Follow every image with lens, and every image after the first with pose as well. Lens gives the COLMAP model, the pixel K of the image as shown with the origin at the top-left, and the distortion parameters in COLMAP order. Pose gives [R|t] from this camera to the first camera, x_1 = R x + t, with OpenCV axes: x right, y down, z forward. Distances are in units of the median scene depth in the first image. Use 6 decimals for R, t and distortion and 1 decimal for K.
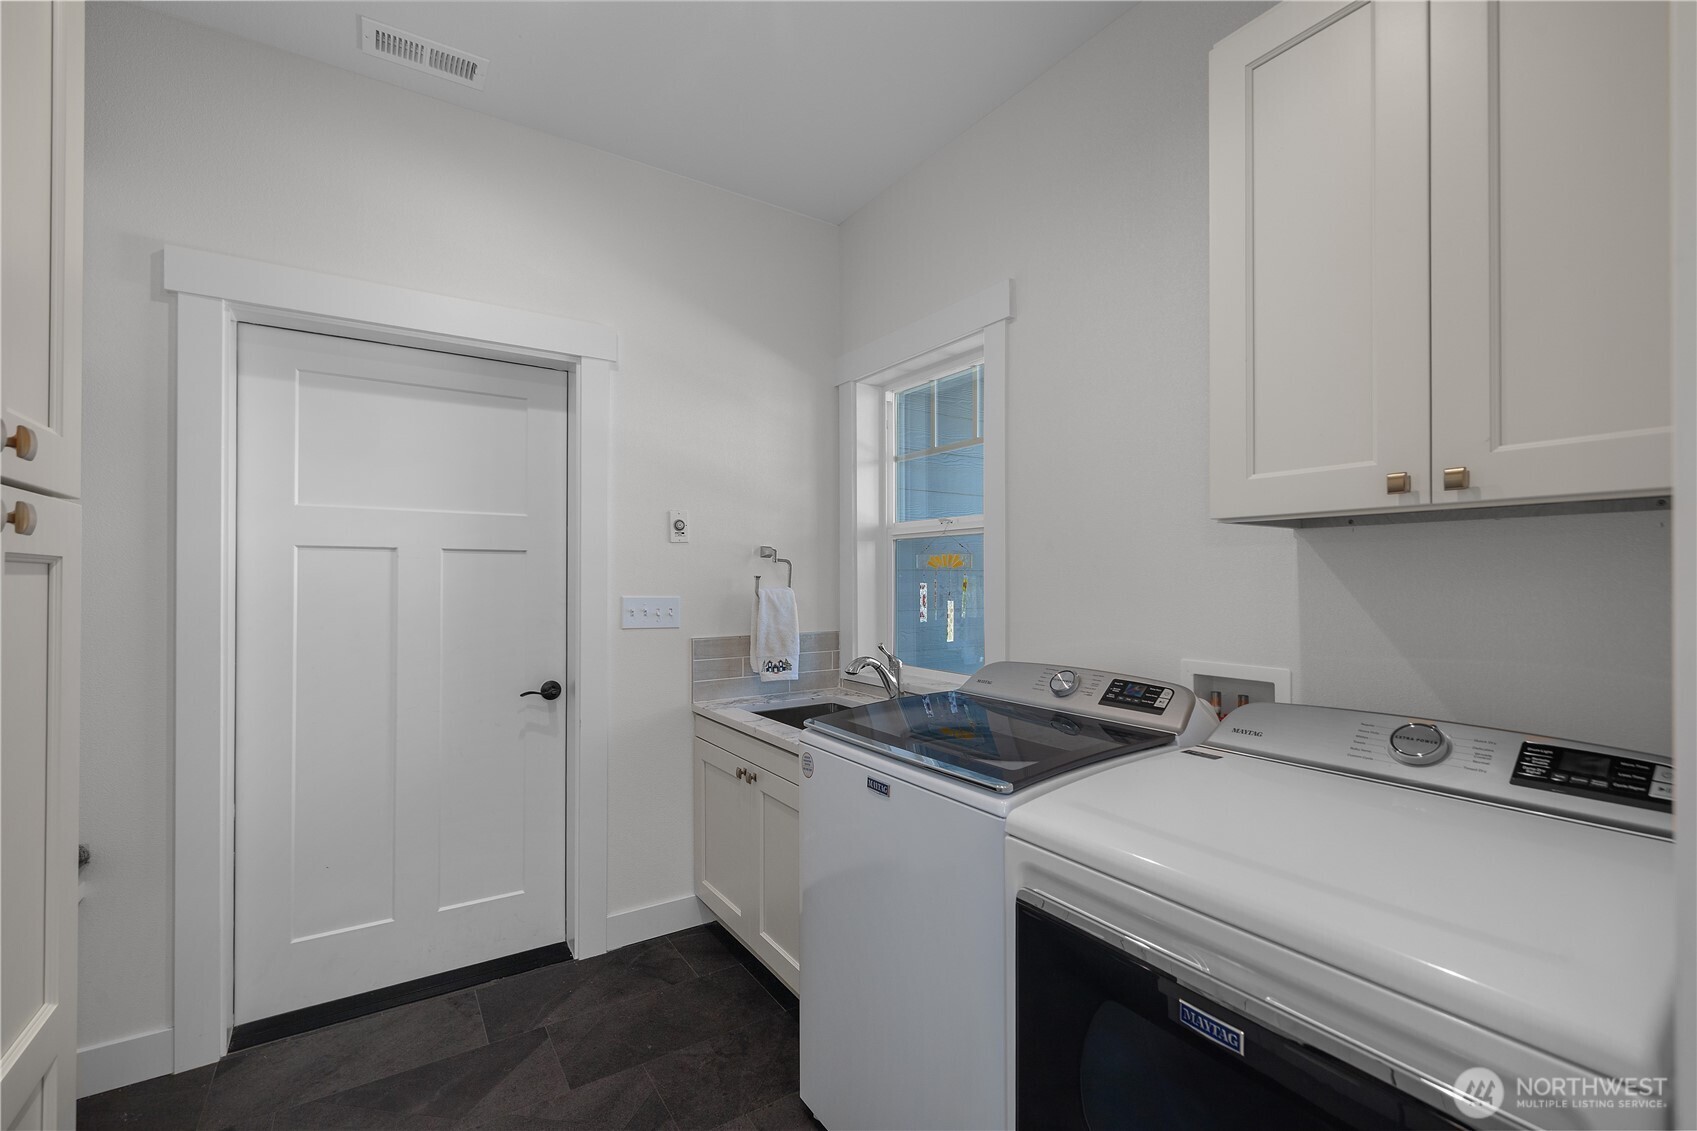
lens RADIAL K [[724.6, 0, 851.4], [0, 724.6, 575.7], [0, 0, 1]] dist [0.002215, -0.000044]
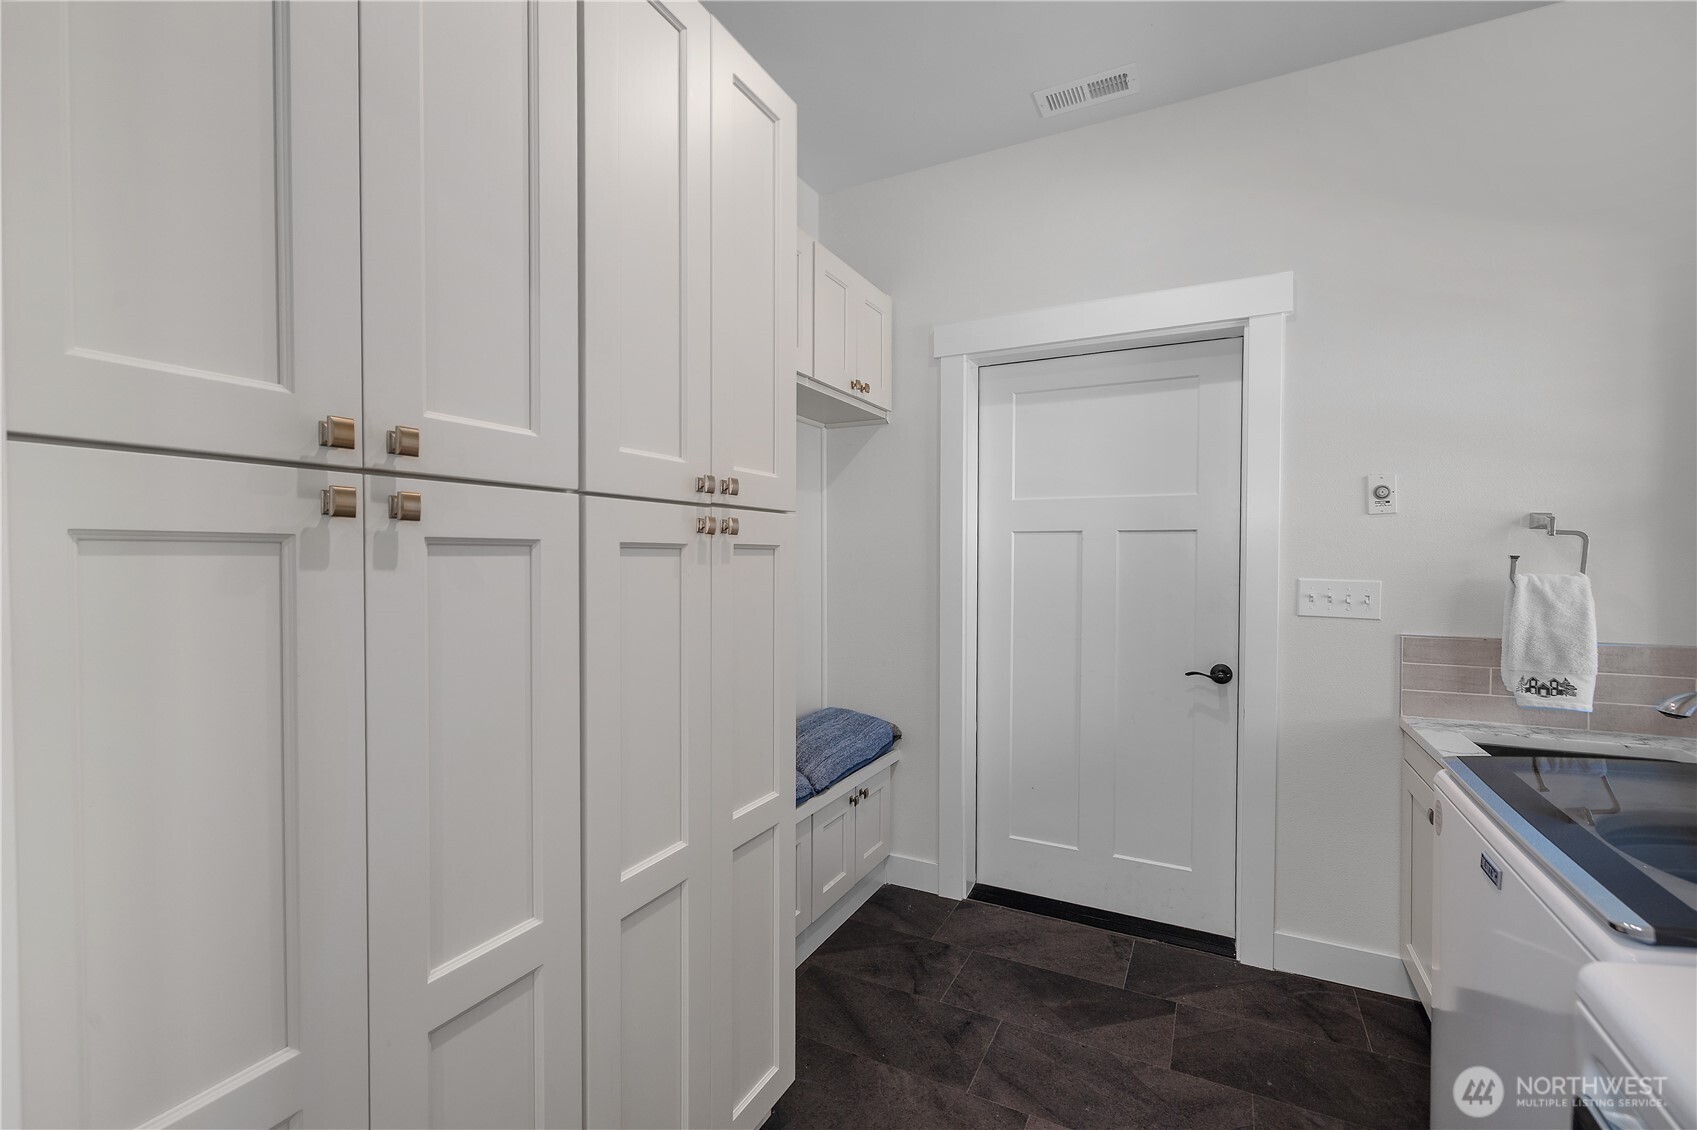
lens RADIAL K [[735.0, 0, 845.8], [0, 735.0, 572.3], [0, 0, 1]] dist [-0.002761, -0.000005]
pose [[0.492070, 0.020447, -0.870316, 0.190245], [-0.001169, 0.999739, 0.022827, 0.001104], [0.870555, -0.010215, 0.491965, 0.088234]]
